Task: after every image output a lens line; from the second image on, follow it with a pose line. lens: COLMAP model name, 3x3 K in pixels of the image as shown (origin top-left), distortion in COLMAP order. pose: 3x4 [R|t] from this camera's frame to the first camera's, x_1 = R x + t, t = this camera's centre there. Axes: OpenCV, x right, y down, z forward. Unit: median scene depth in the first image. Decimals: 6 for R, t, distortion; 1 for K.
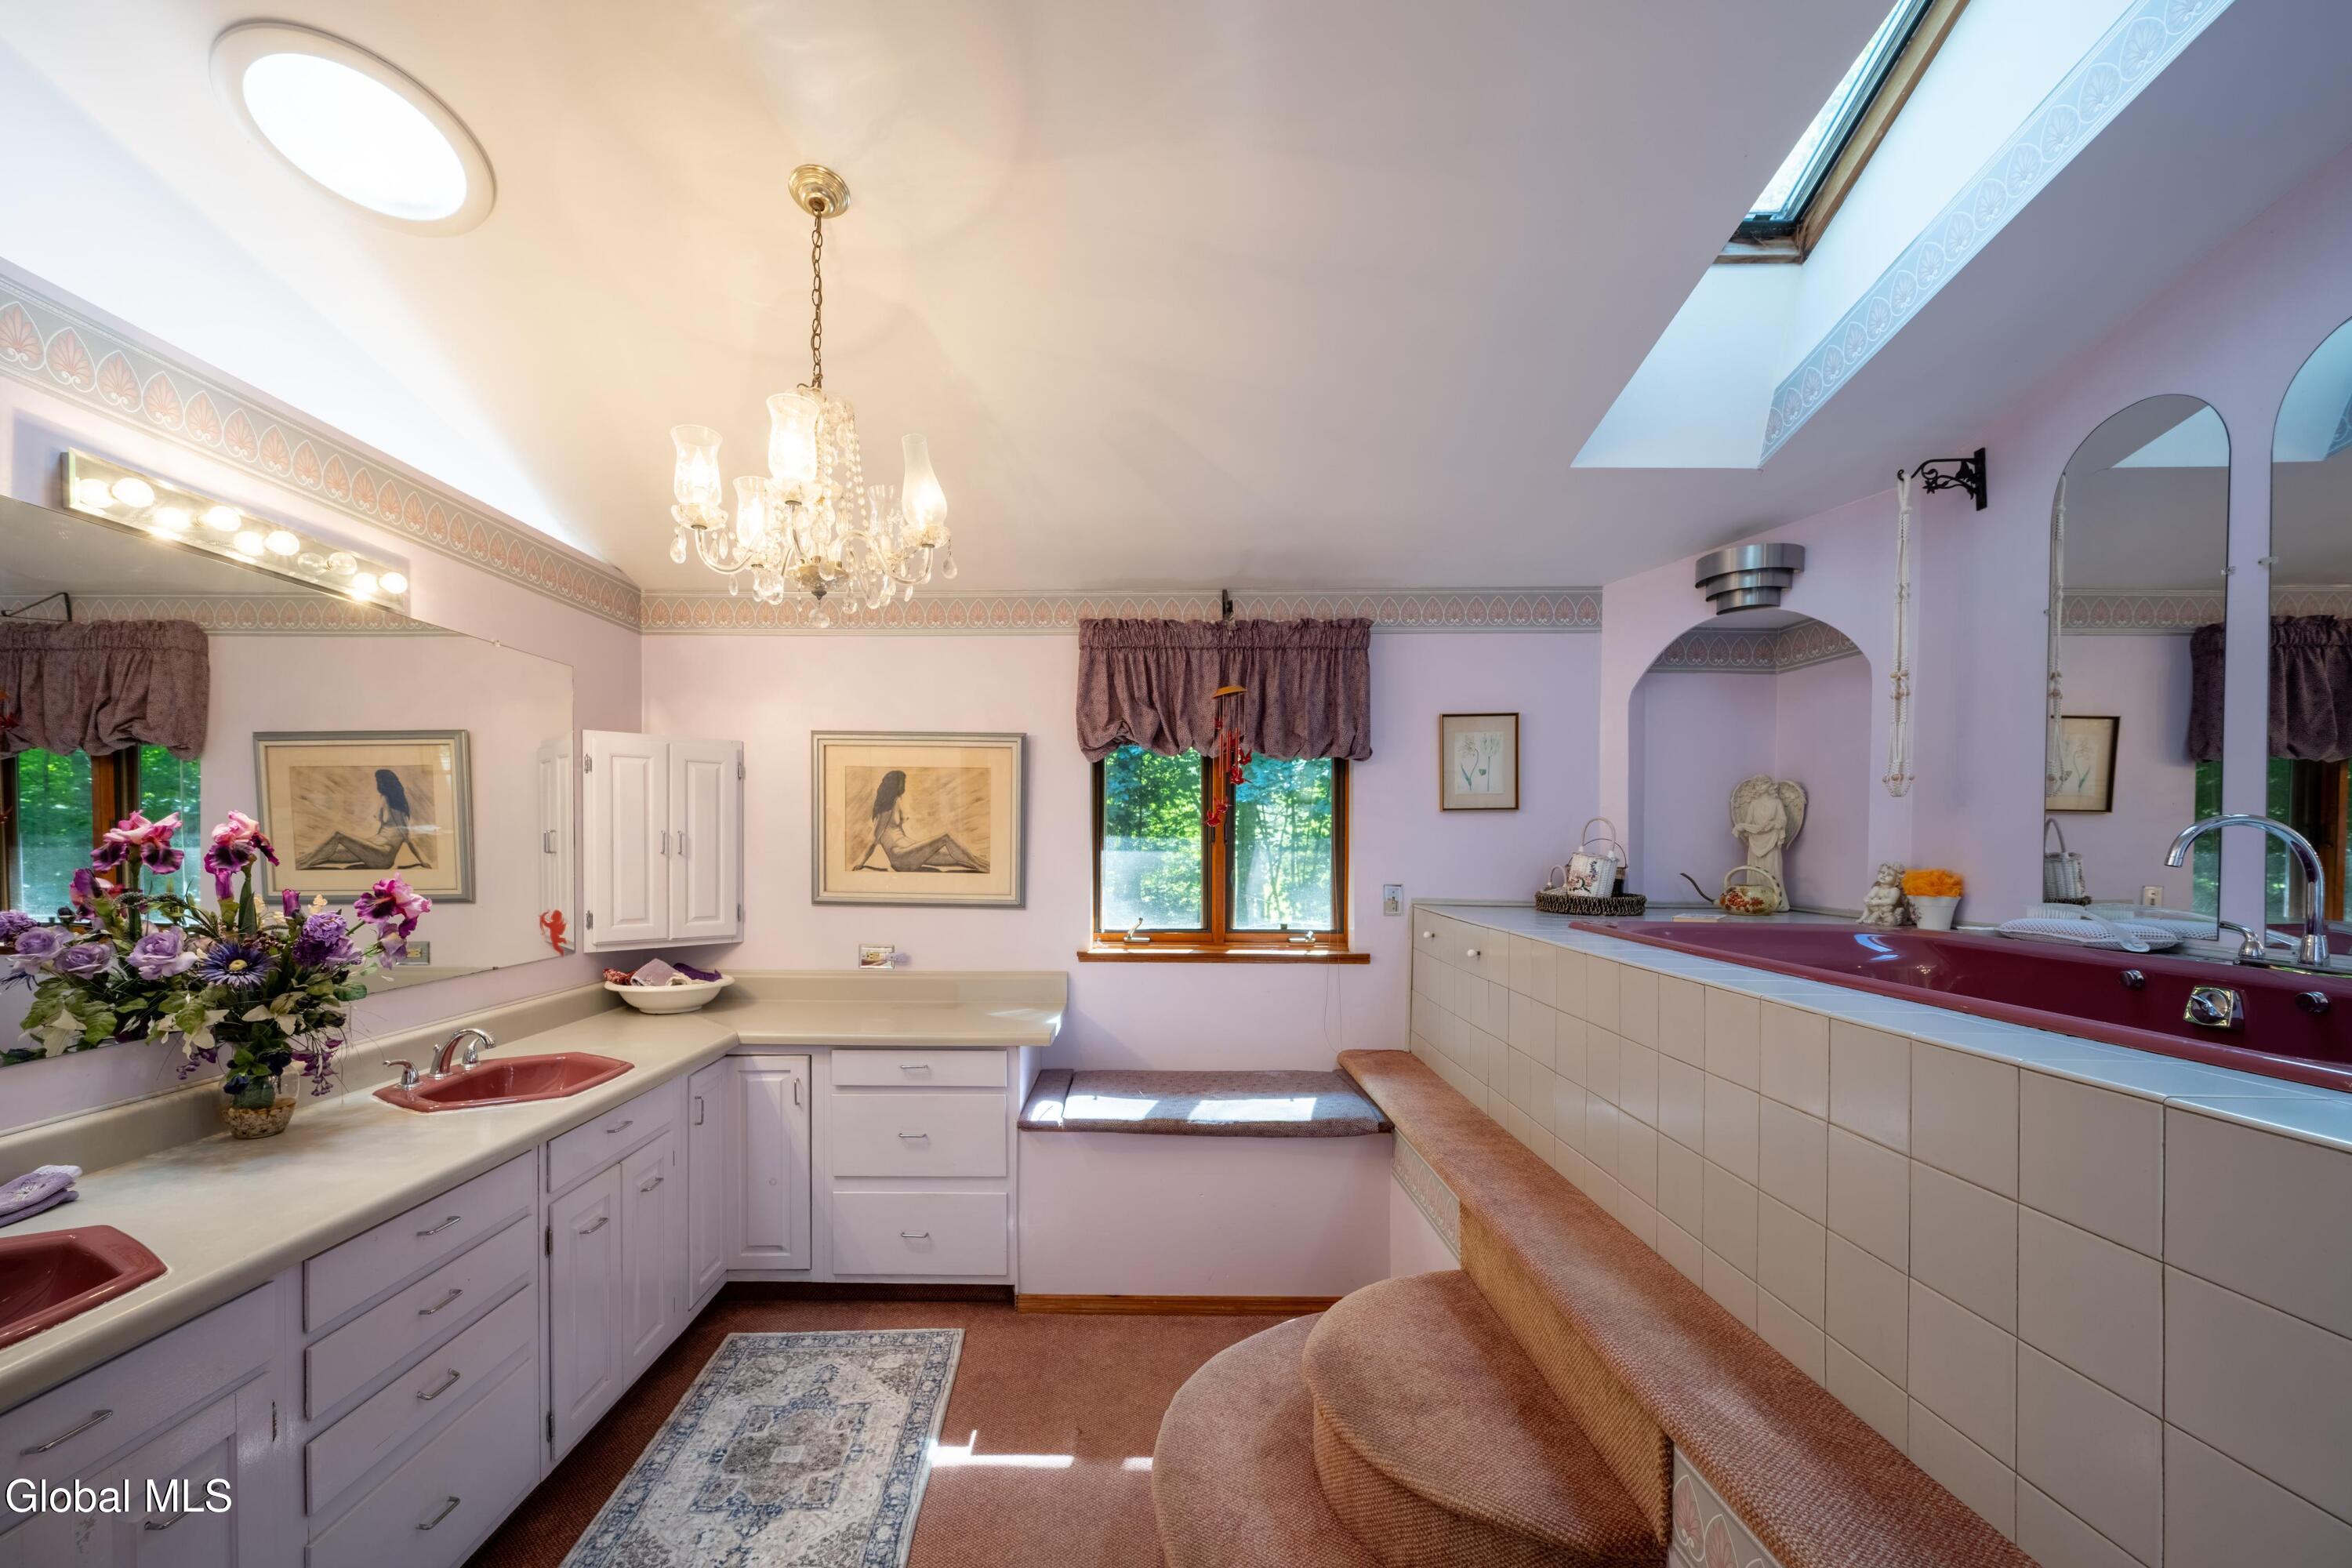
lens RADIAL K [[959.1, 0, 1133.6], [0, 959.1, 842.8], [0, 0, 1]] dist [0.001827, -0.000019]
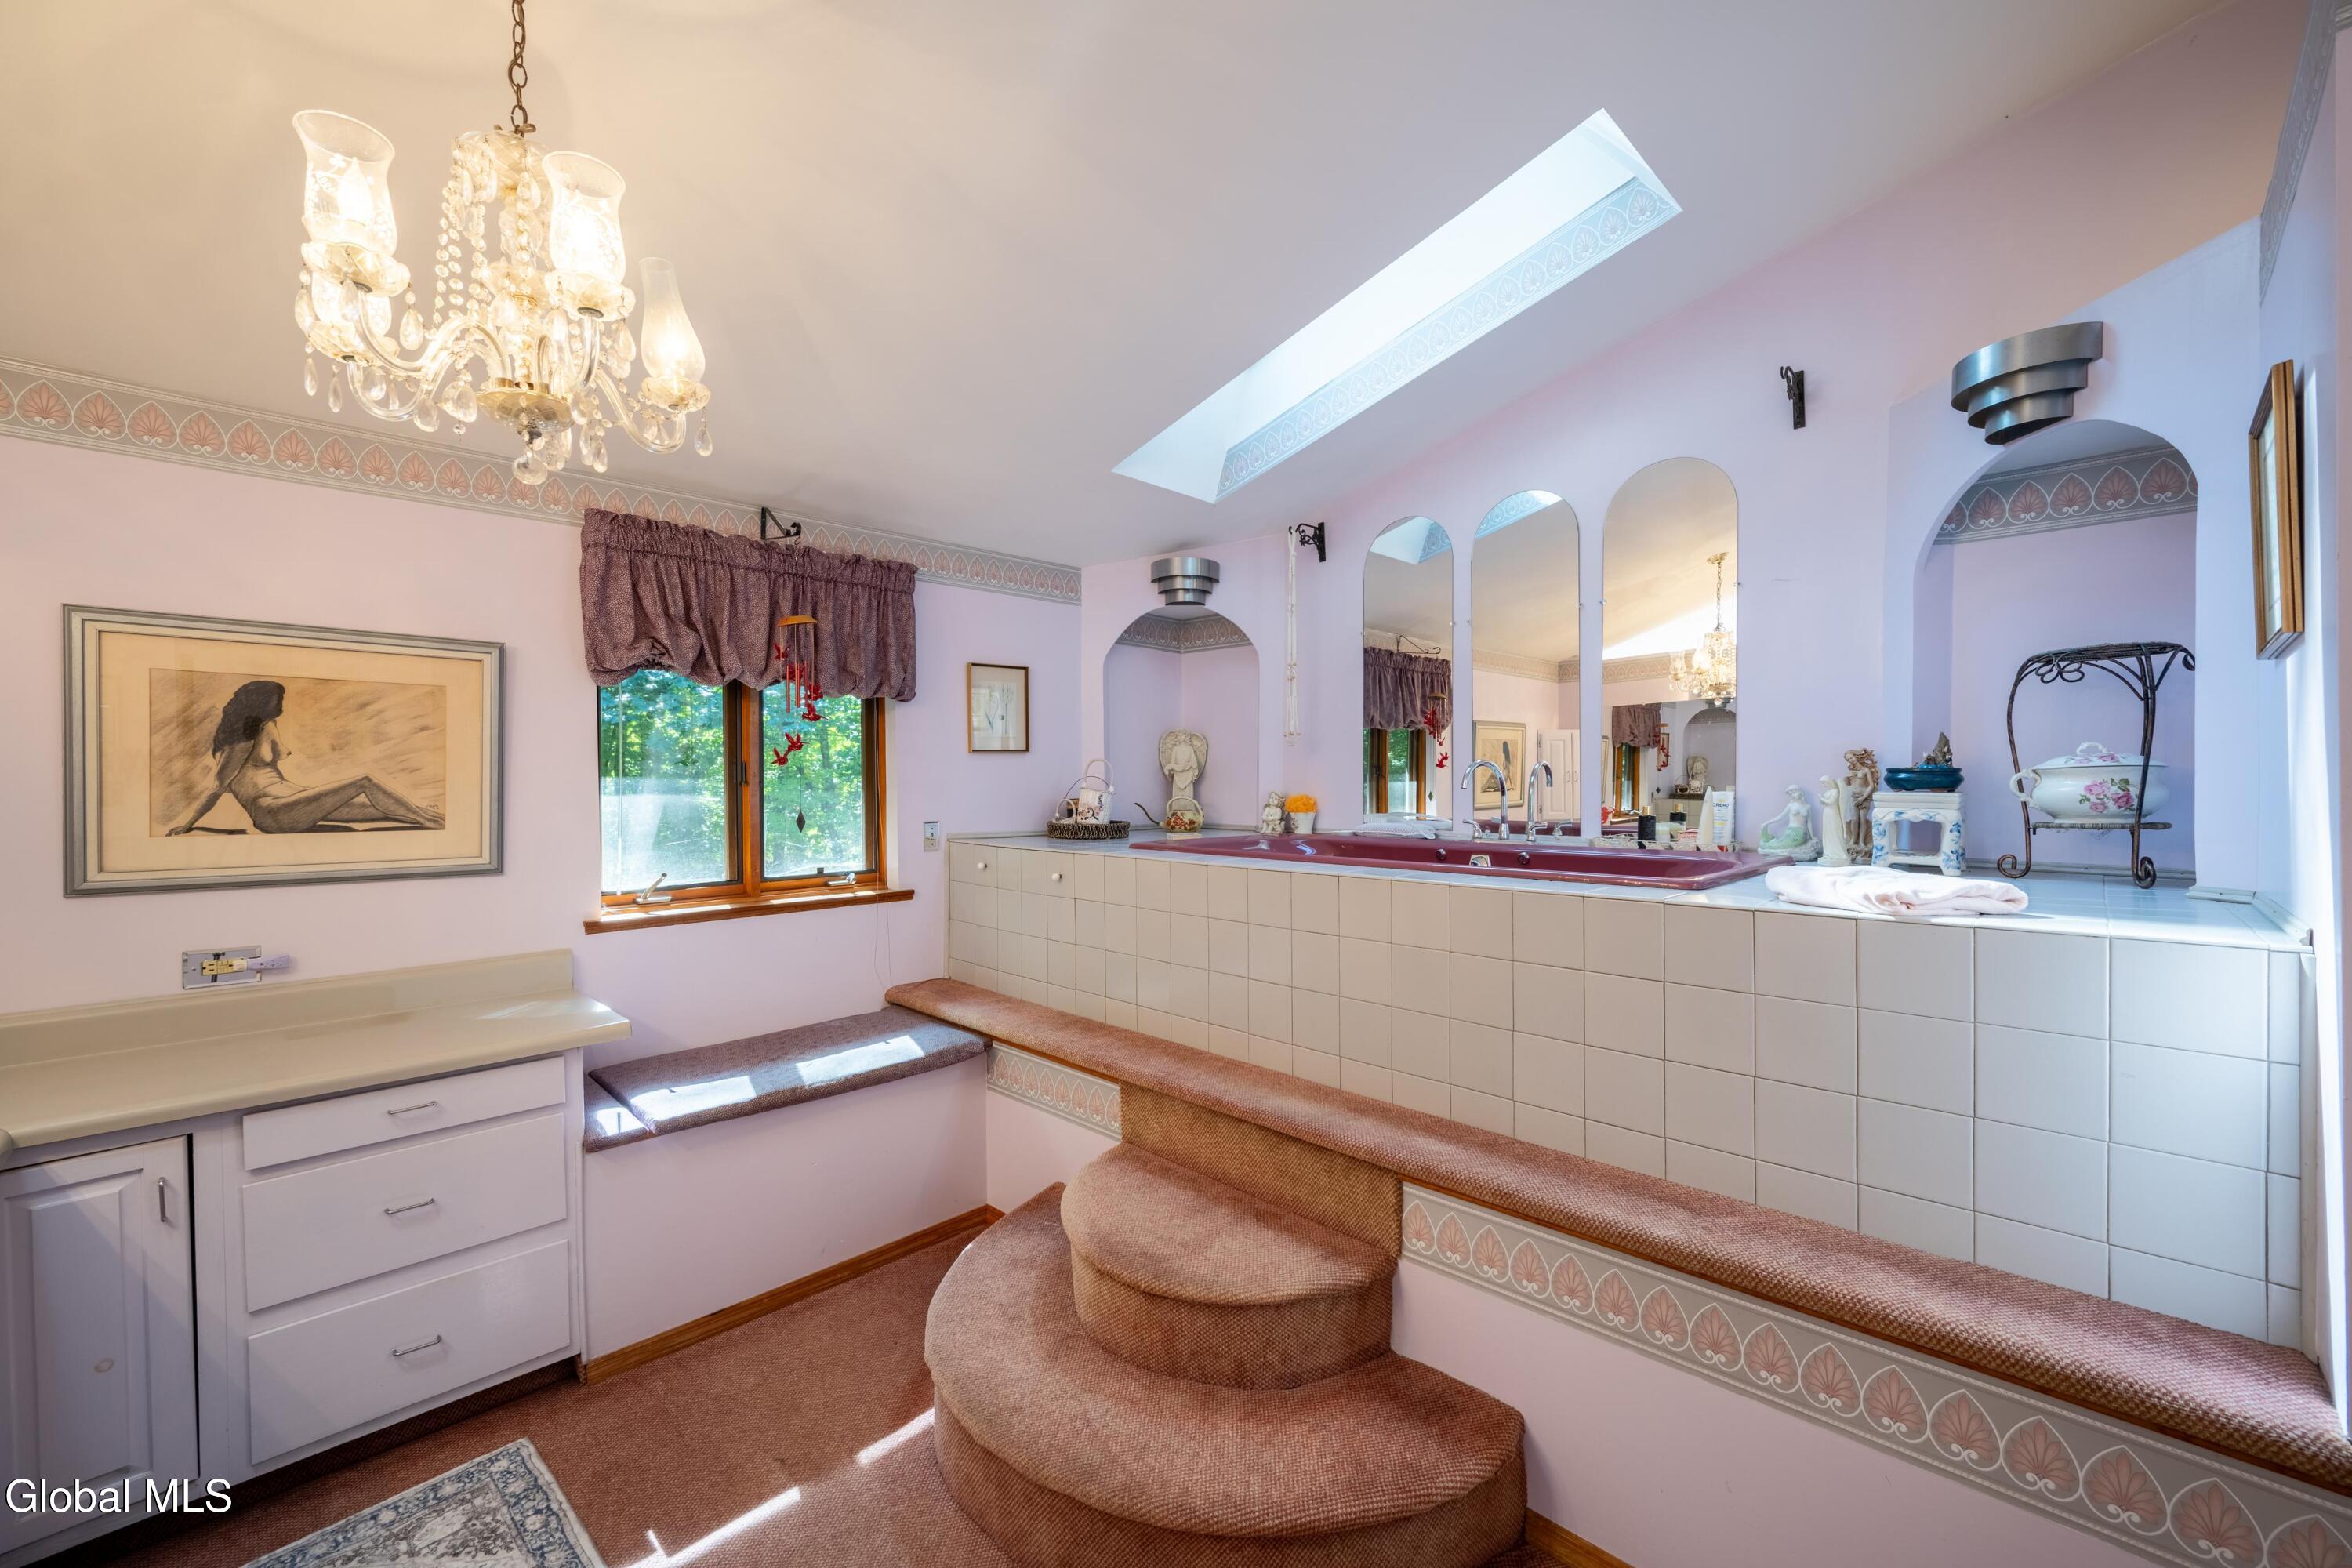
lens RADIAL K [[921.9, 0, 1176.0], [0, 921.9, 784.0], [0, 0, 1]] dist [-0.002176, -0.000289]
pose [[0.690085, -0.012685, 0.723617, -0.287293], [0.012676, 0.999905, 0.005440, 0.000382], [-0.723617, 0.005419, 0.690181, 0.115452]]
